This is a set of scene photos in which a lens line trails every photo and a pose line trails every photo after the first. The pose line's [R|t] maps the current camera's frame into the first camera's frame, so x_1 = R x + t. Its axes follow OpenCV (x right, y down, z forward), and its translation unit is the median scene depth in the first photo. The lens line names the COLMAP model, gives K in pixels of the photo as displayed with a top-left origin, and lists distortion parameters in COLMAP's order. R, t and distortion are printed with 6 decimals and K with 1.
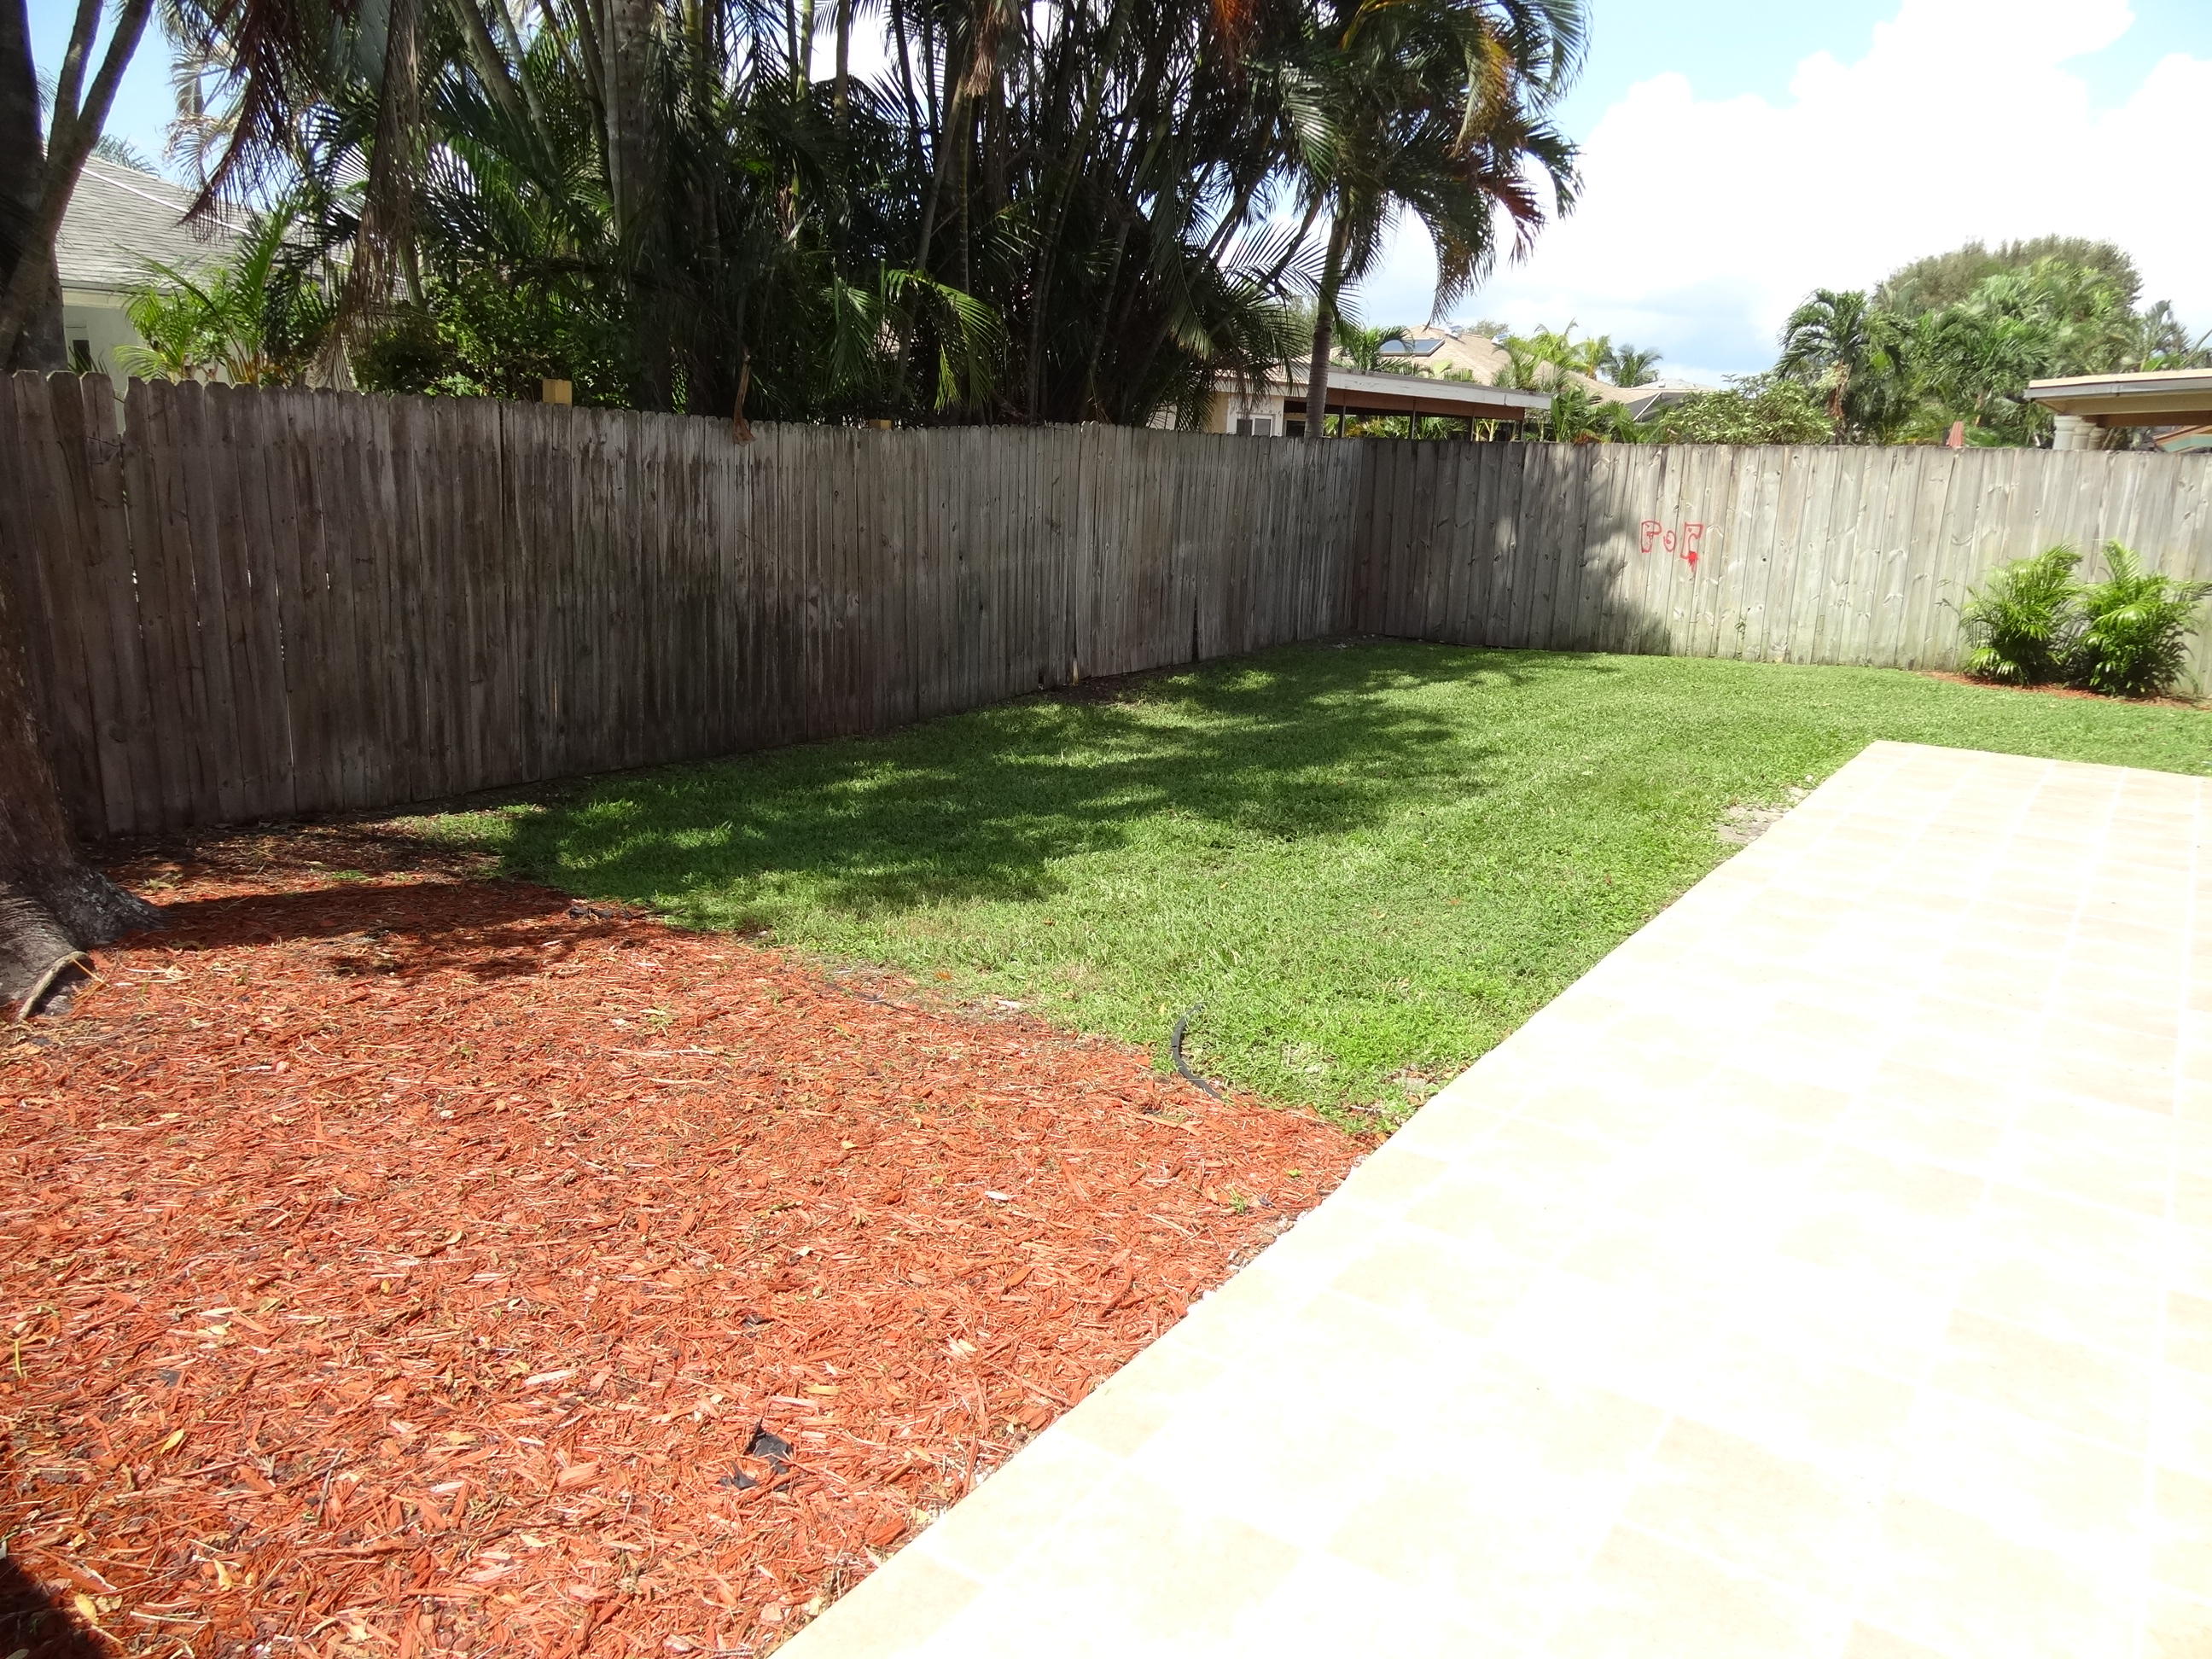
lens RADIAL K [[1539.2, 0, 1117.8], [0, 1539.2, 833.6], [0, 0, 1]] dist [-0.001571, 0.010241]
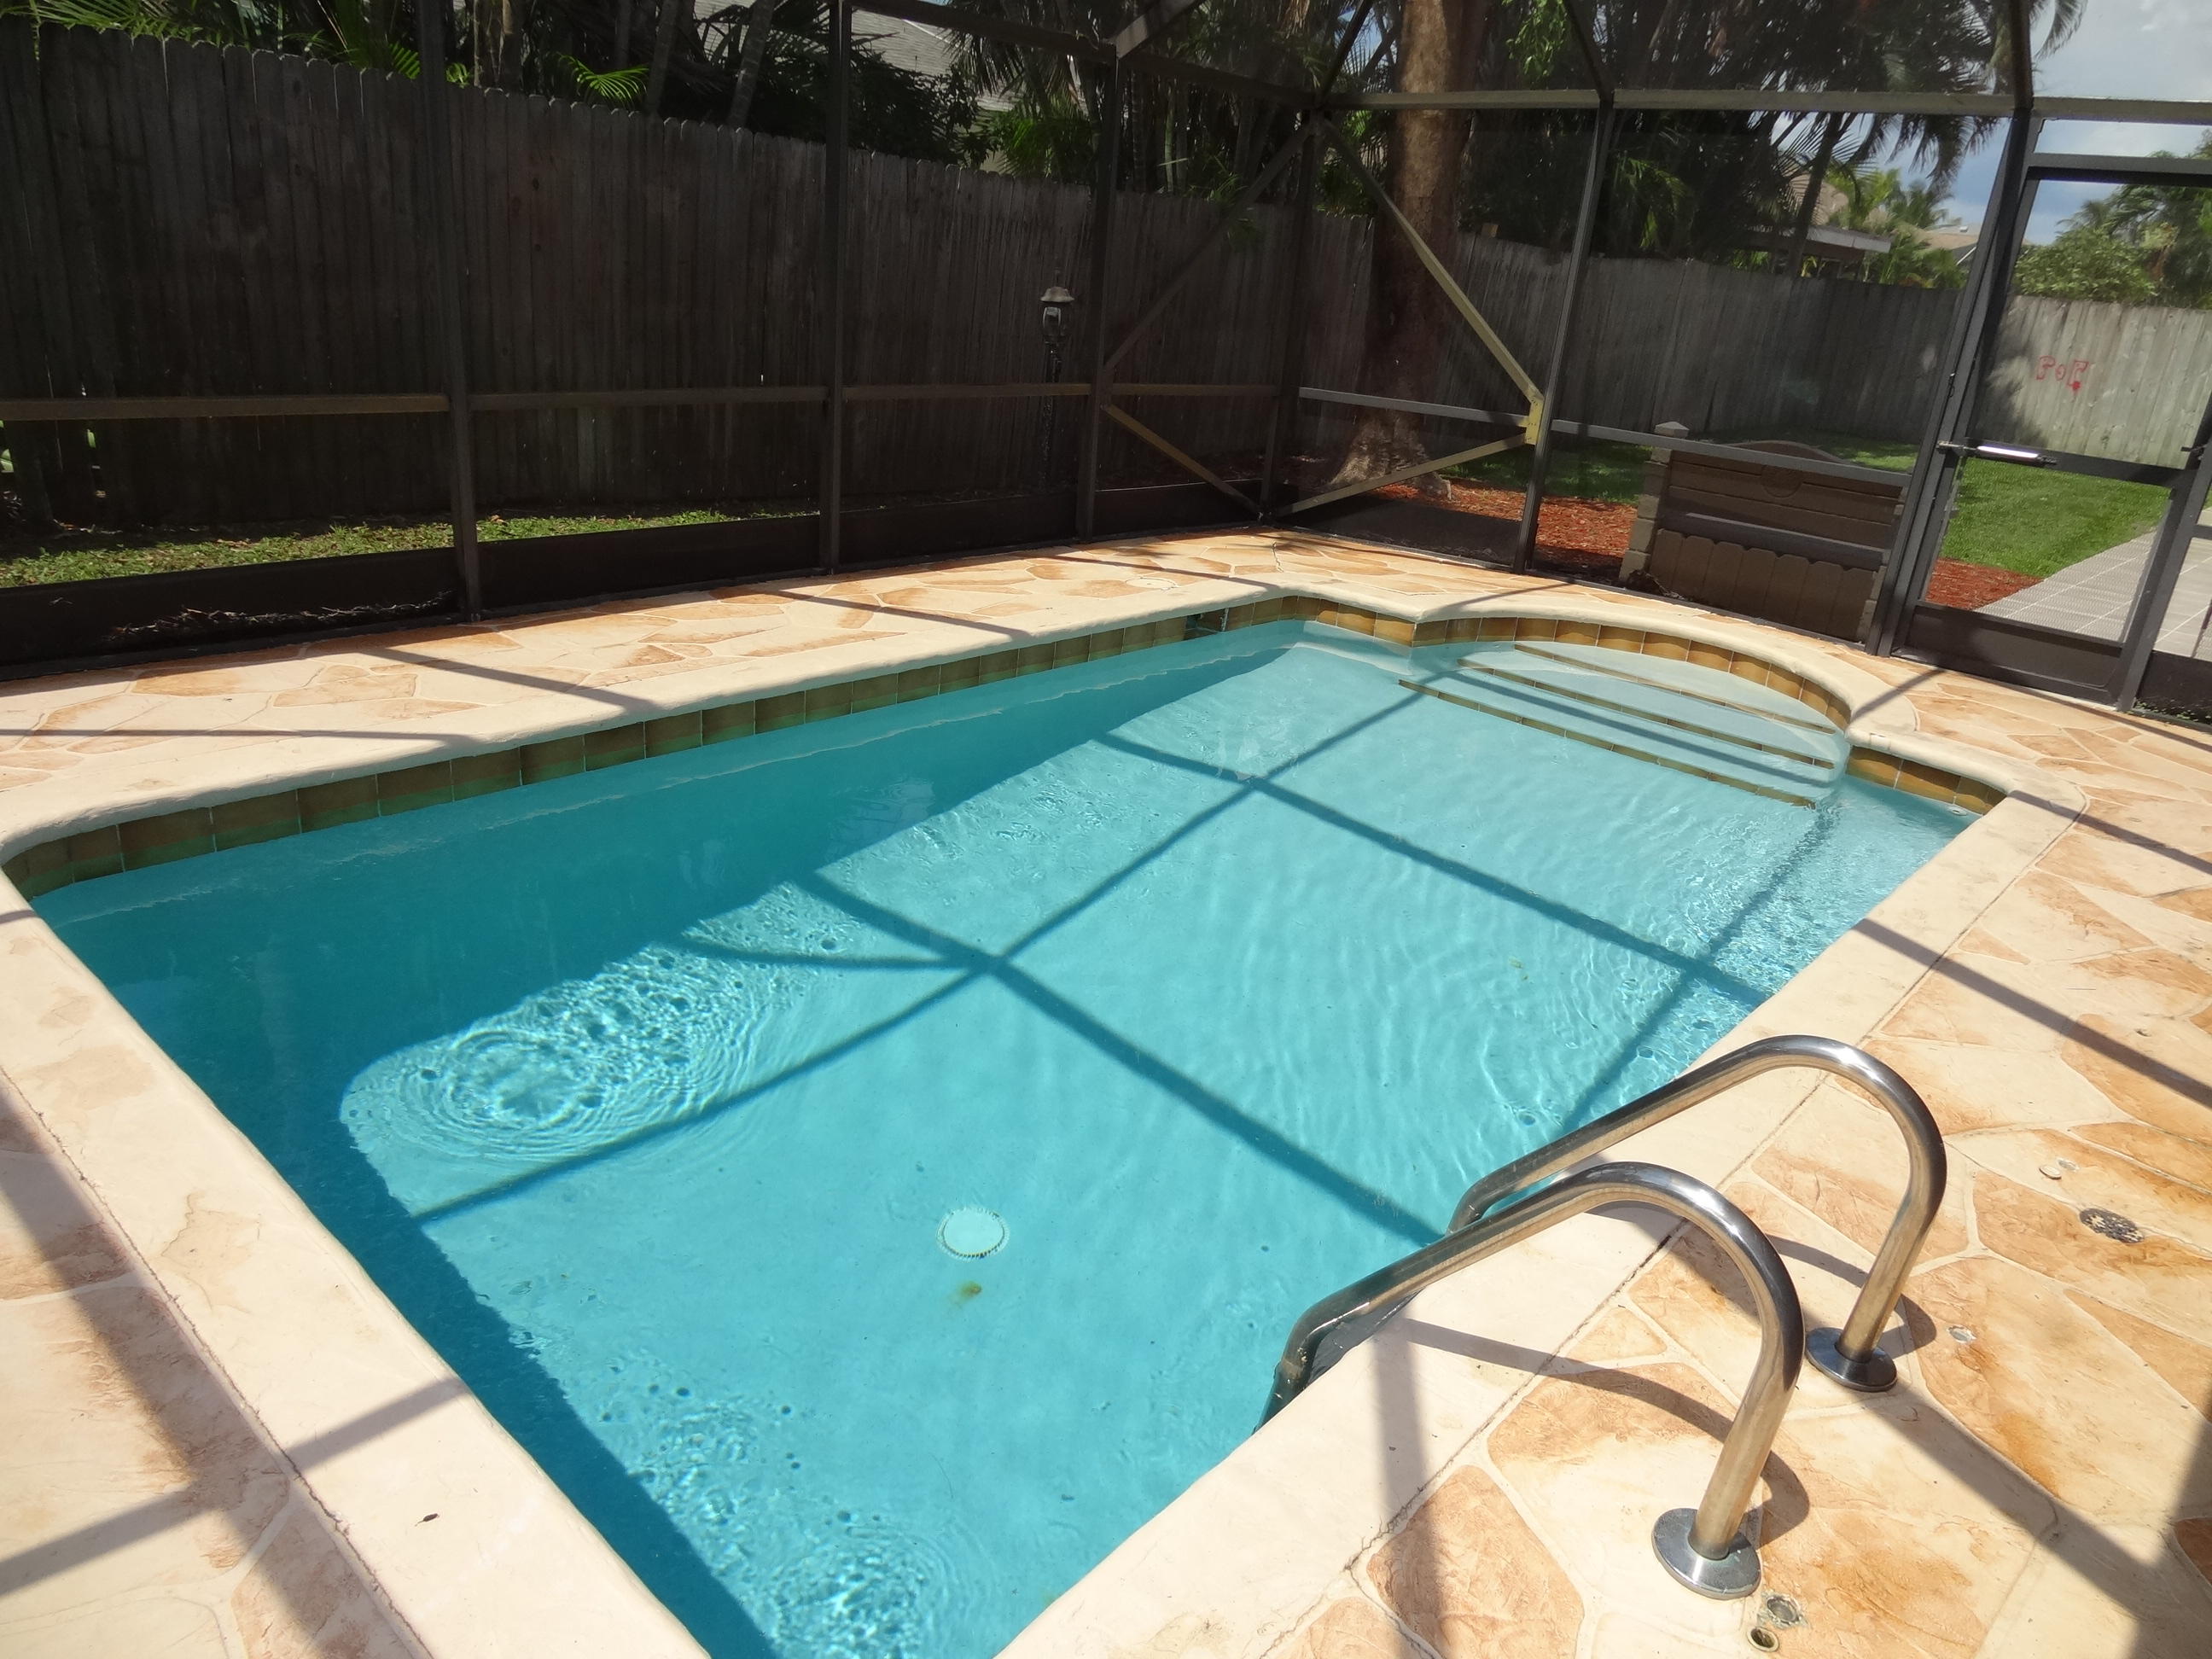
lens RADIAL K [[1539.2, 0, 1117.8], [0, 1539.2, 833.6], [0, 0, 1]] dist [-0.001571, 0.010241]
pose [[0.990168, 0.106258, -0.090971, -0.322100], [-0.094417, 0.987551, 0.125815, 0.130096], [0.103208, -0.115988, 0.987874, -0.524622]]
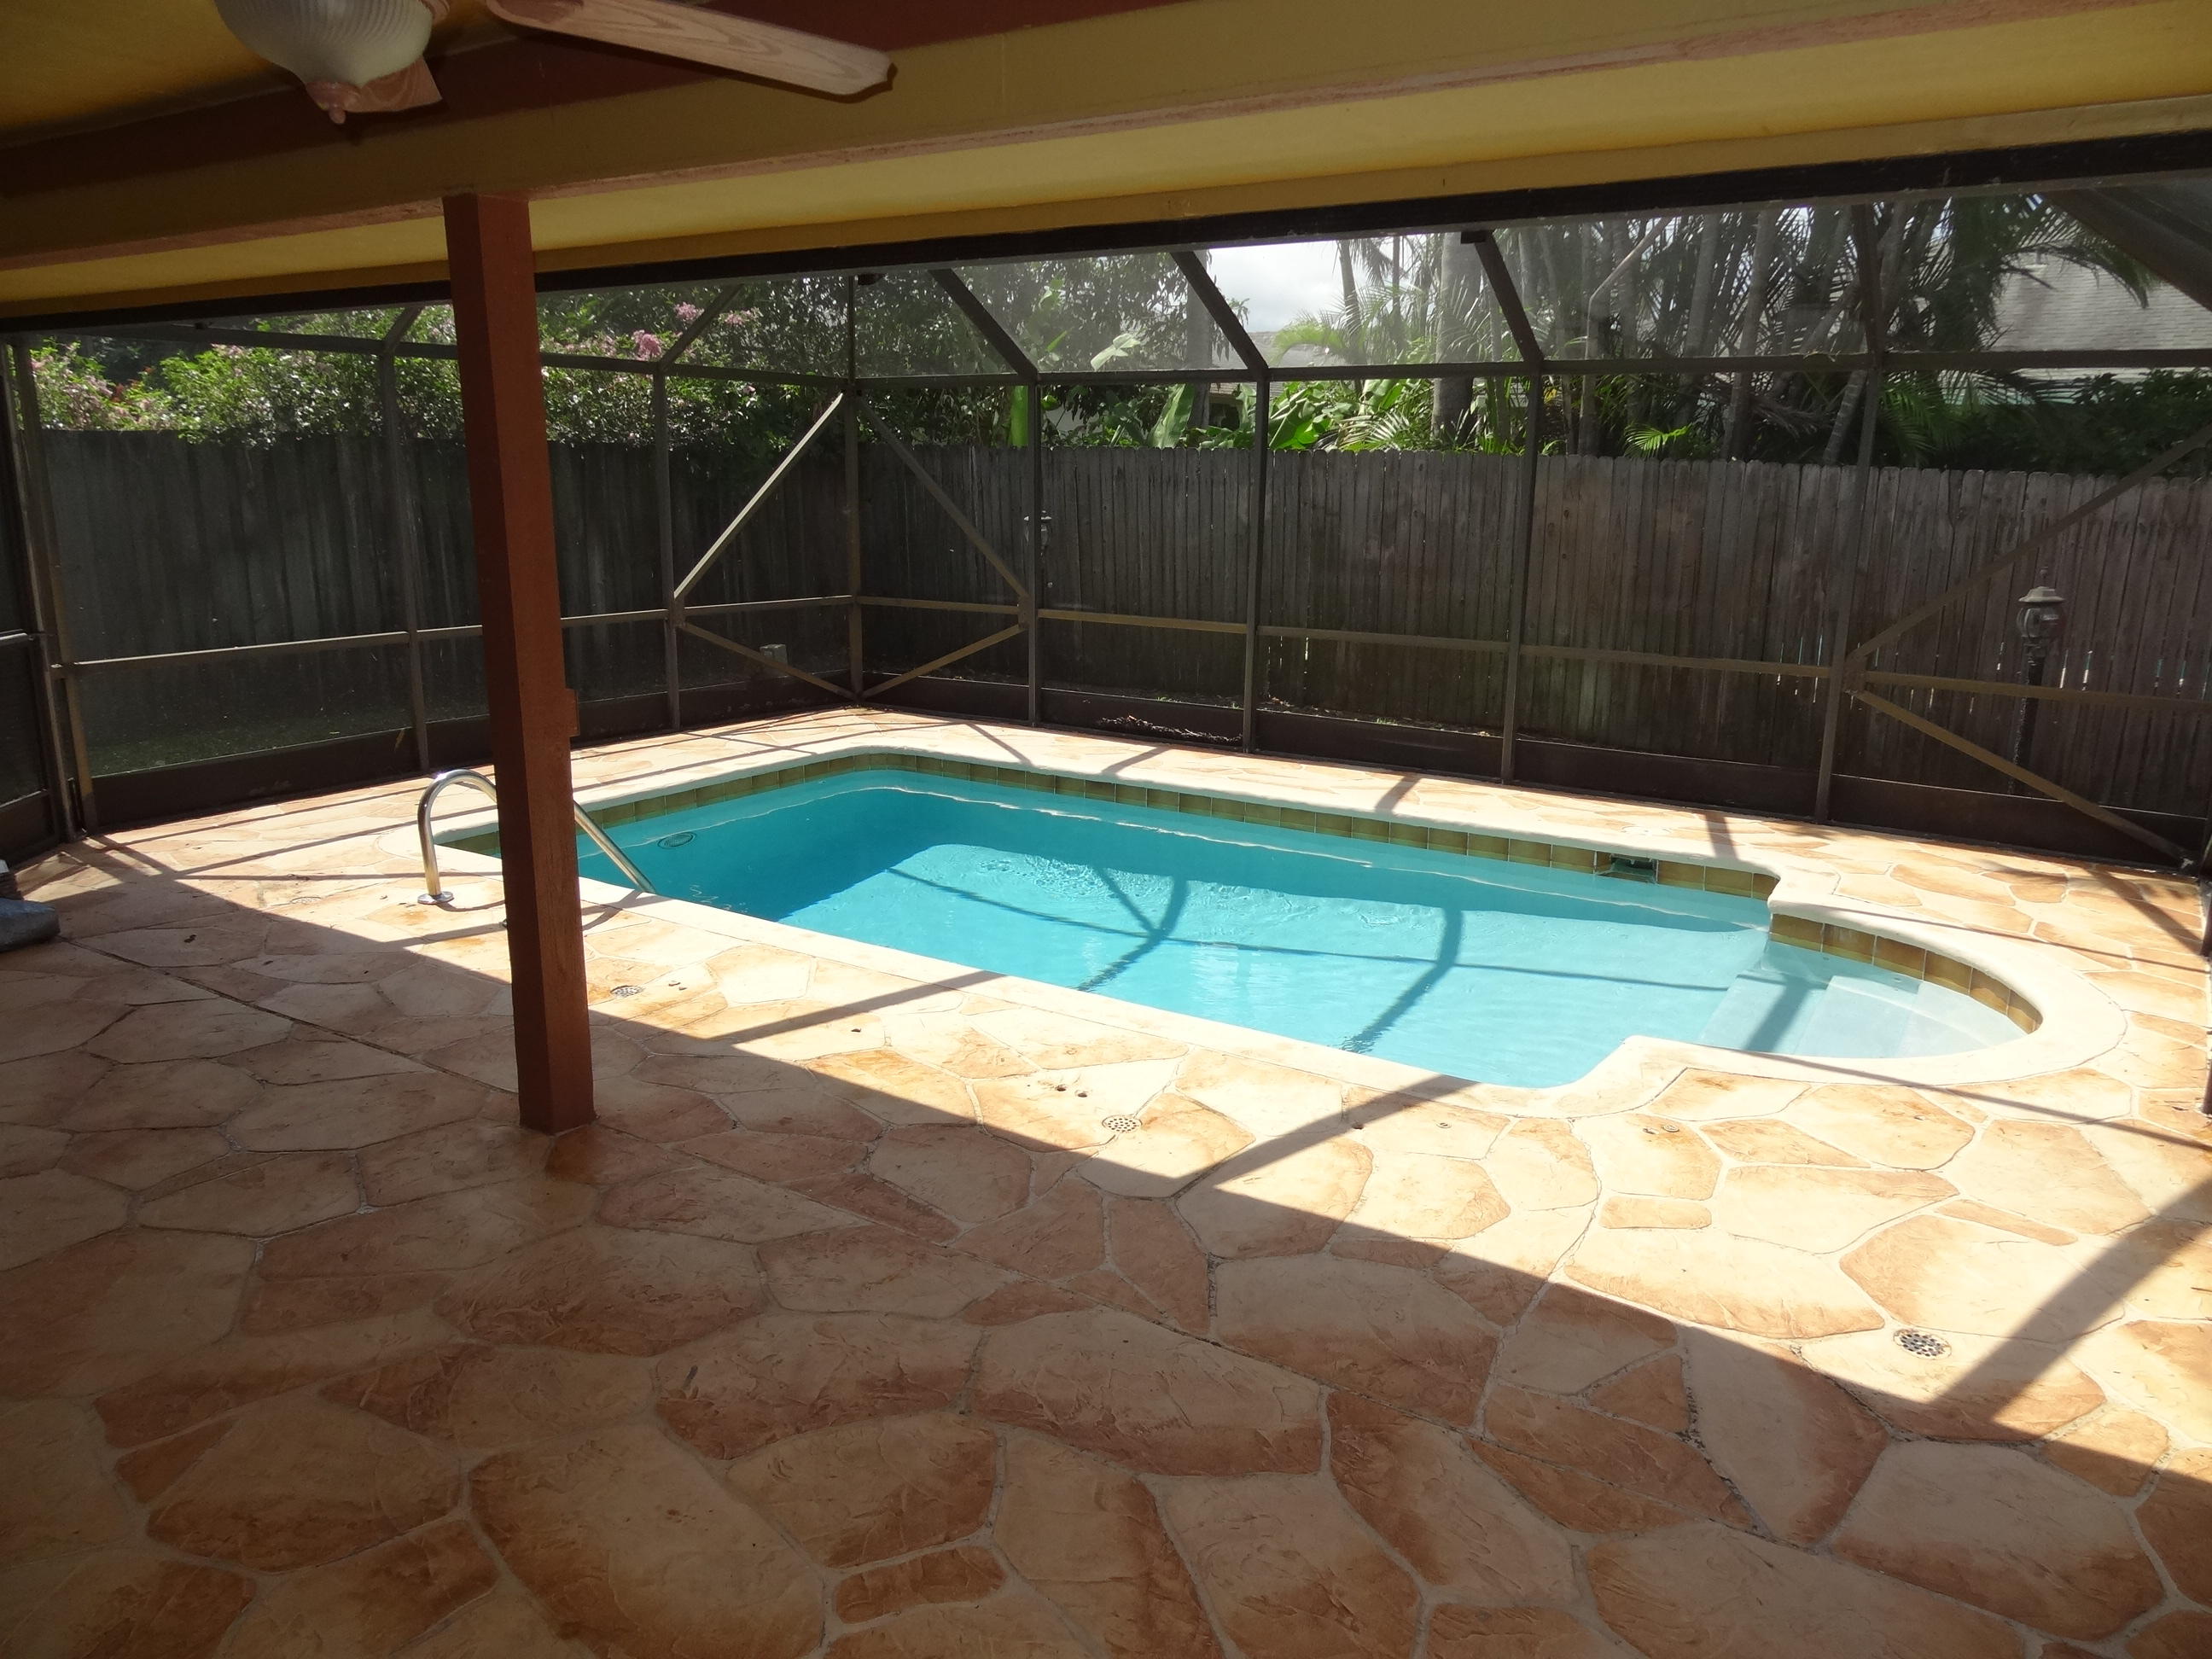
lens RADIAL K [[1539.2, 0, 1117.8], [0, 1539.2, 833.6], [0, 0, 1]] dist [-0.001571, 0.010241]
pose [[0.030497, 0.208759, -0.977492, 0.185630], [-0.259791, 0.945992, 0.193926, 0.051444], [0.965183, 0.248030, 0.083084, -0.221739]]
